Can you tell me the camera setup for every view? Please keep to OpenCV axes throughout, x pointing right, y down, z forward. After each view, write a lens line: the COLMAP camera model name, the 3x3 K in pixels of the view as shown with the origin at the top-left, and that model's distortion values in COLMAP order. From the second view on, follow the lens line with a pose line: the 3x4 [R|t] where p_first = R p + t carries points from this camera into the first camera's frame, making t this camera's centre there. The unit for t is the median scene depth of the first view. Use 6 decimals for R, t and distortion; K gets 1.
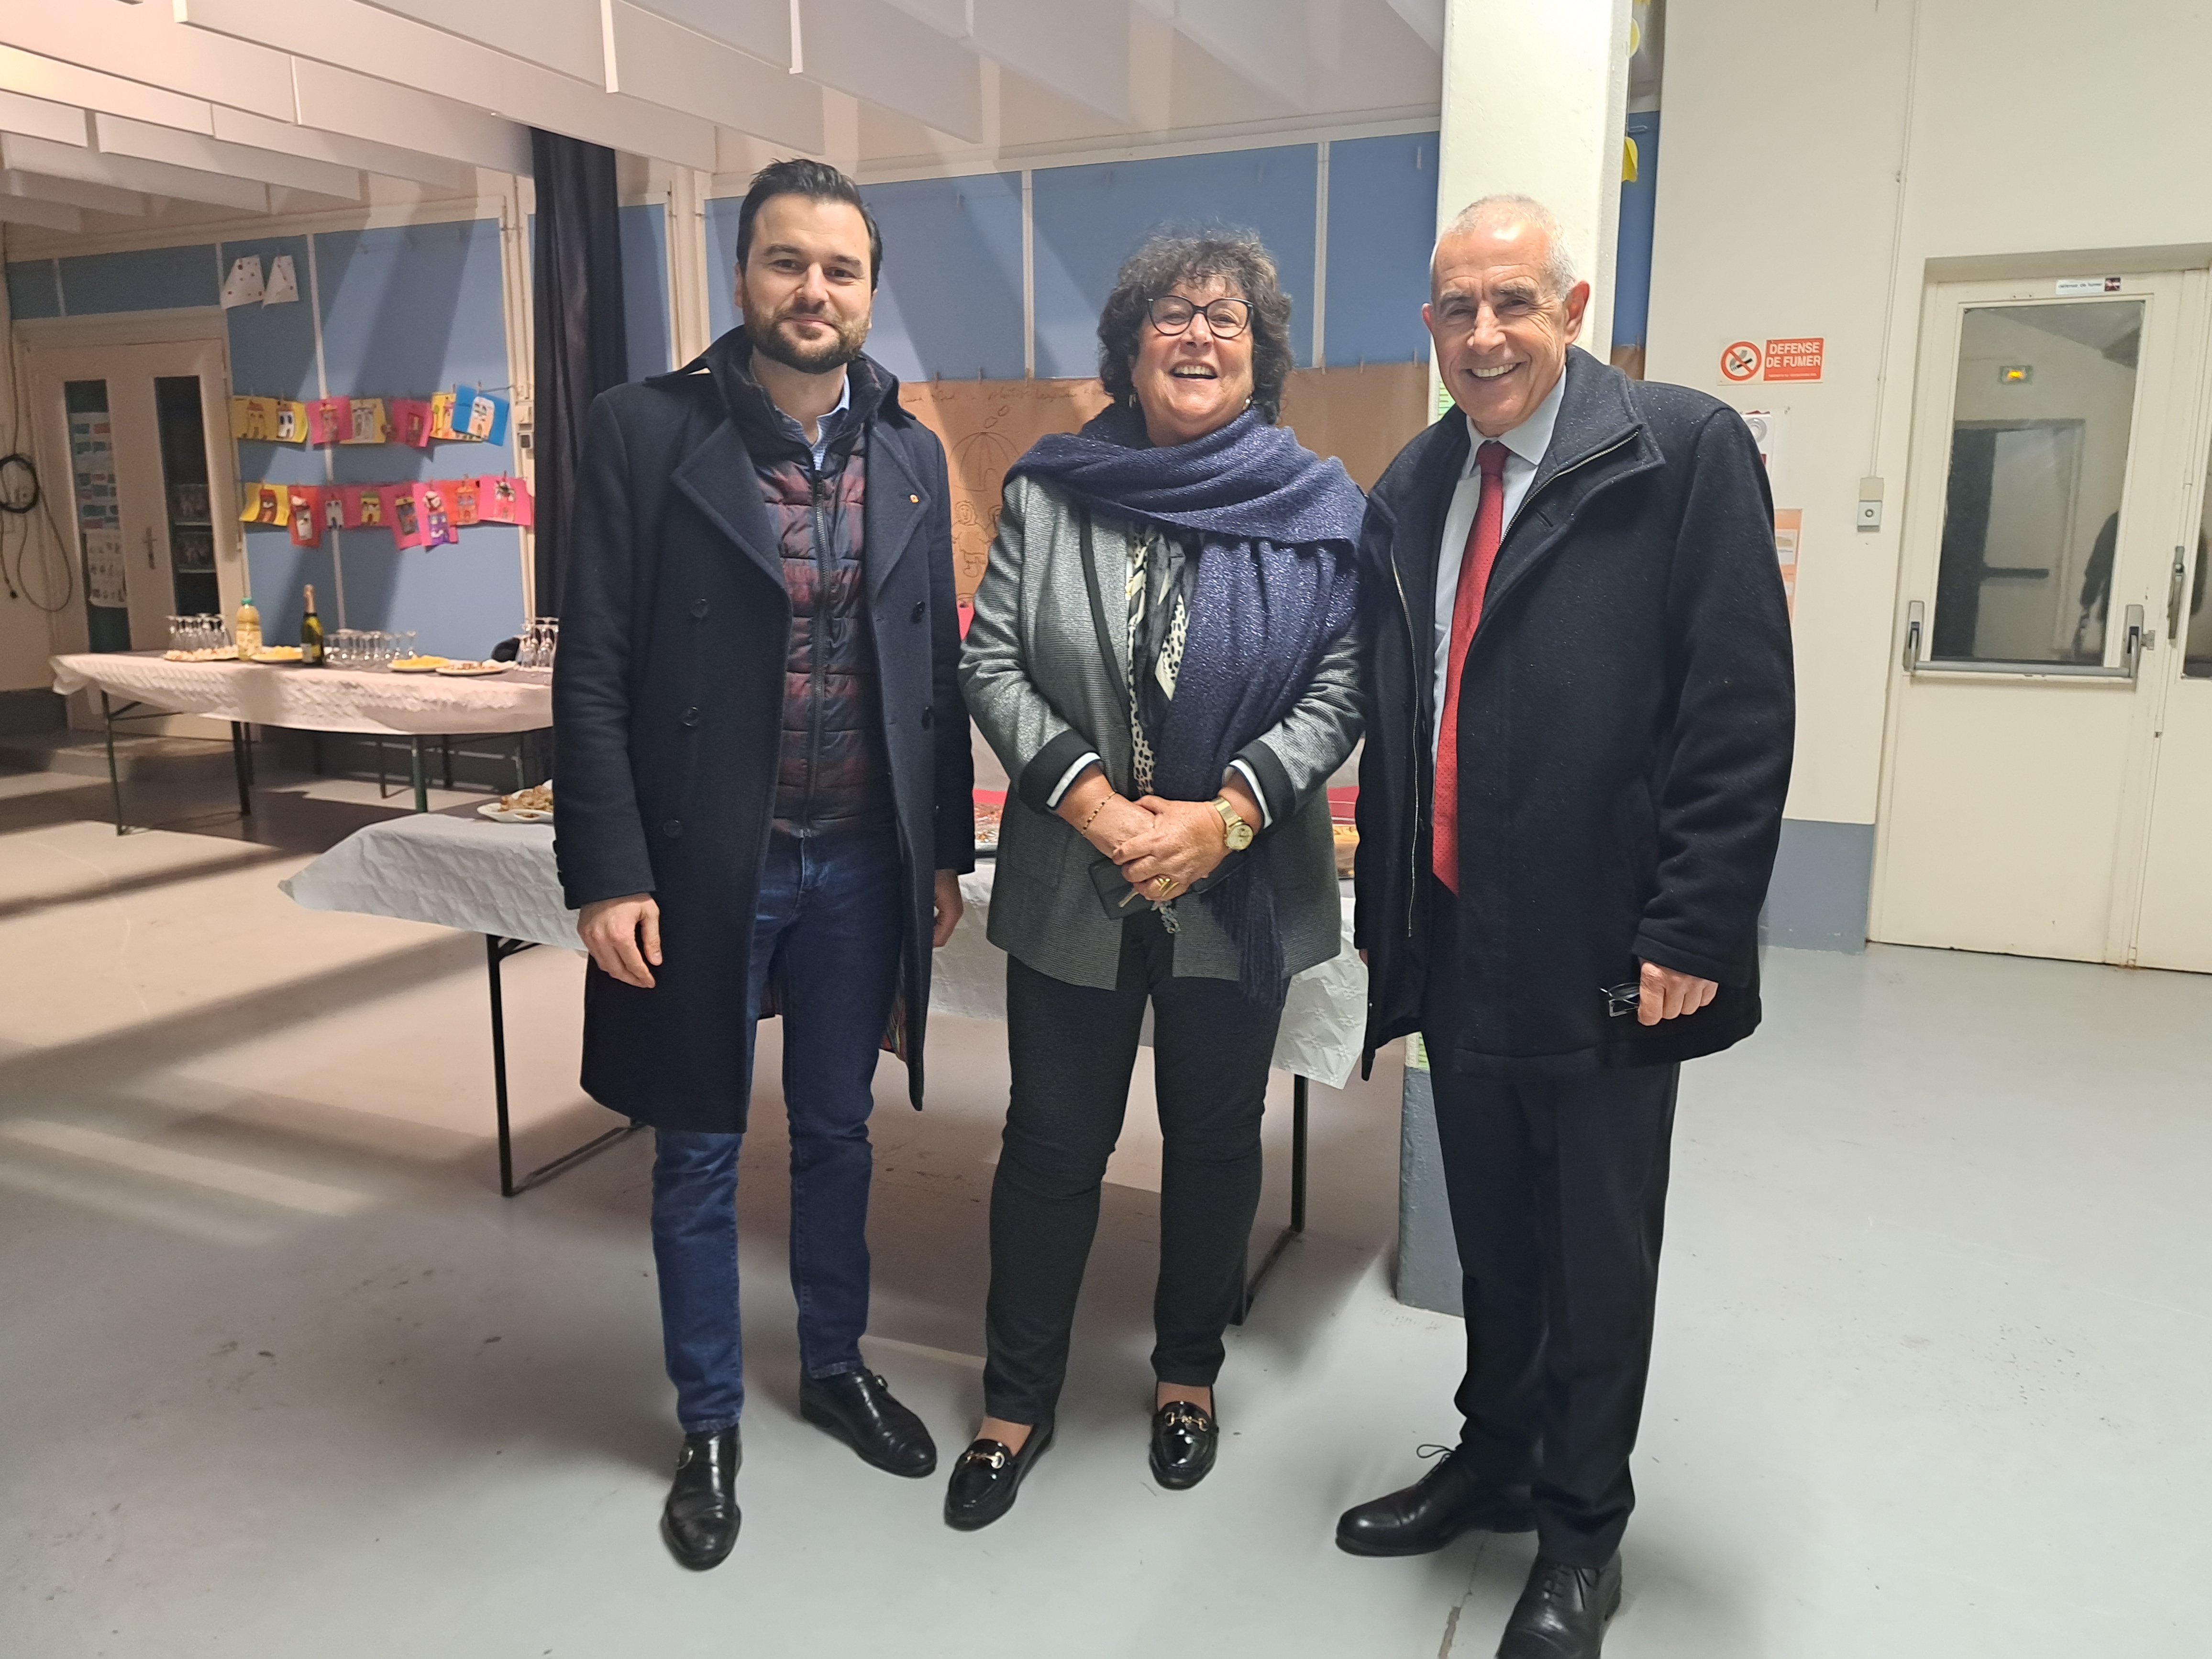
lens RADIAL K [[1587.8, 0, 1114.0], [0, 1587.8, 819.1], [0, 0, 1]] dist [0.050584, -0.047451]
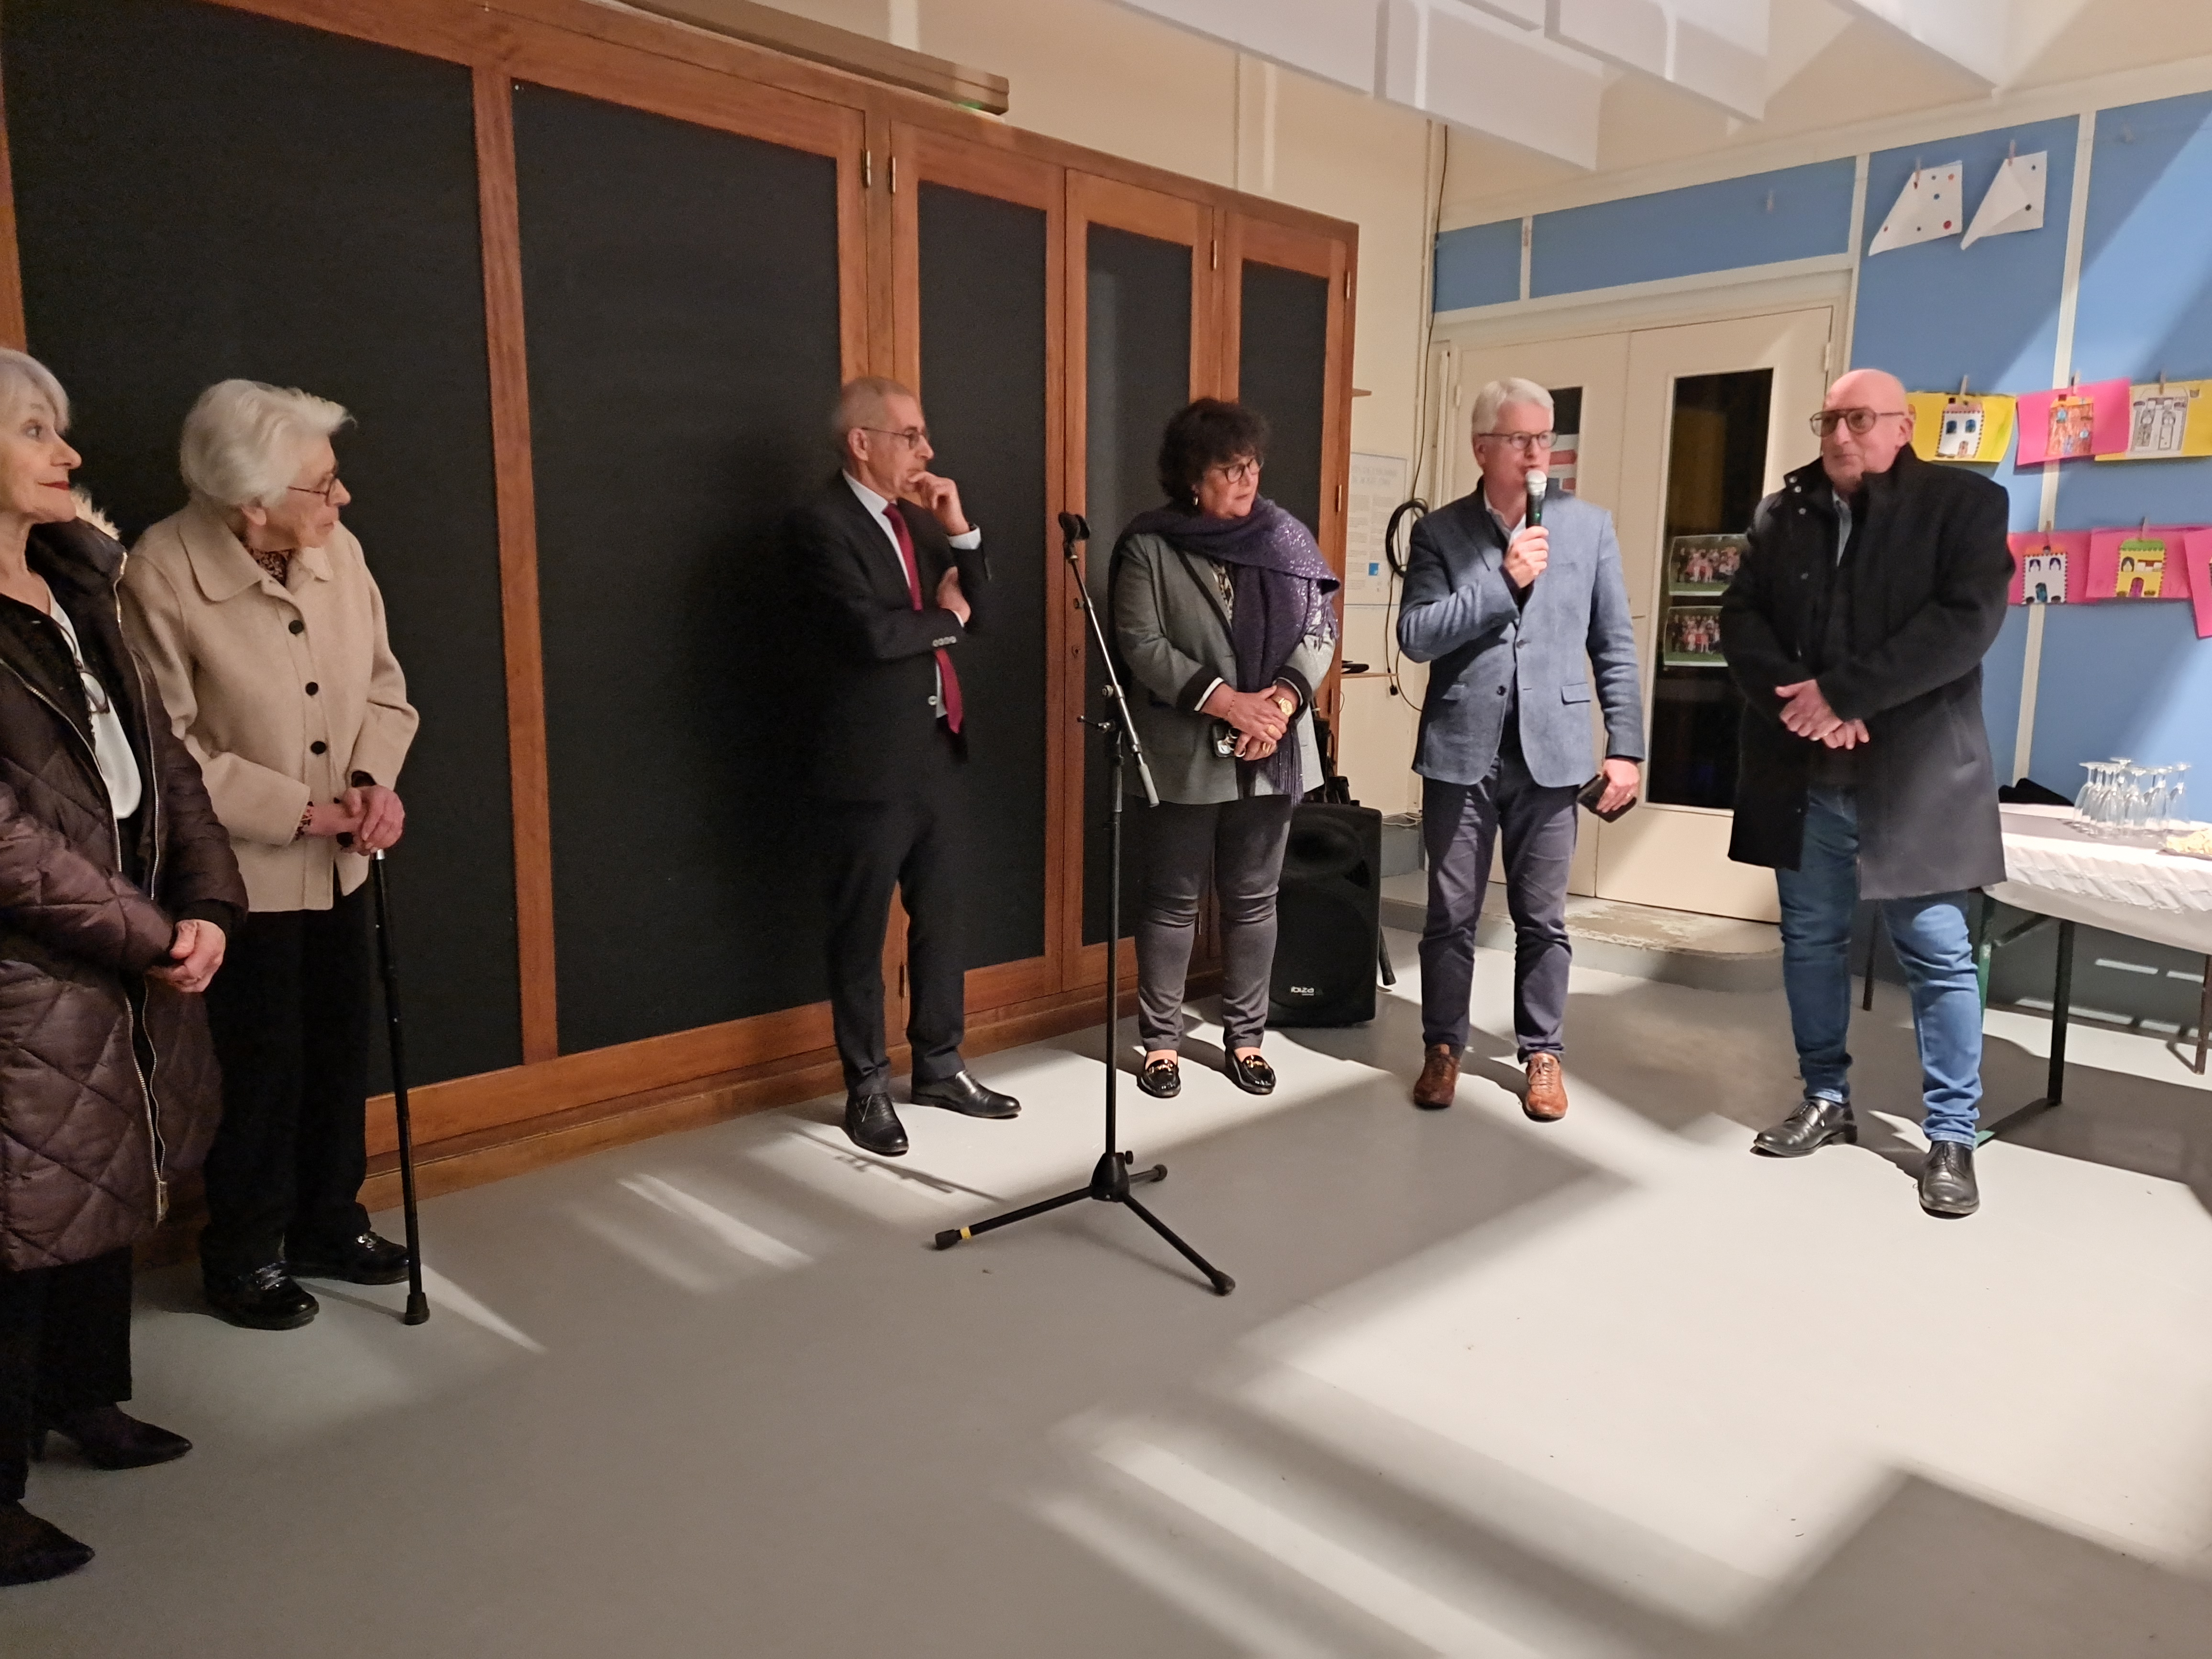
lens RADIAL K [[1587.8, 0, 1171.7], [0, 1587.8, 872.7], [0, 0, 1]] dist [0.050584, -0.047451]
pose [[0.934932, 0.066455, -0.348550, -0.579155], [-0.070032, 0.997542, 0.002343, -0.057231], [0.347849, 0.022219, 0.937287, 0.318272]]
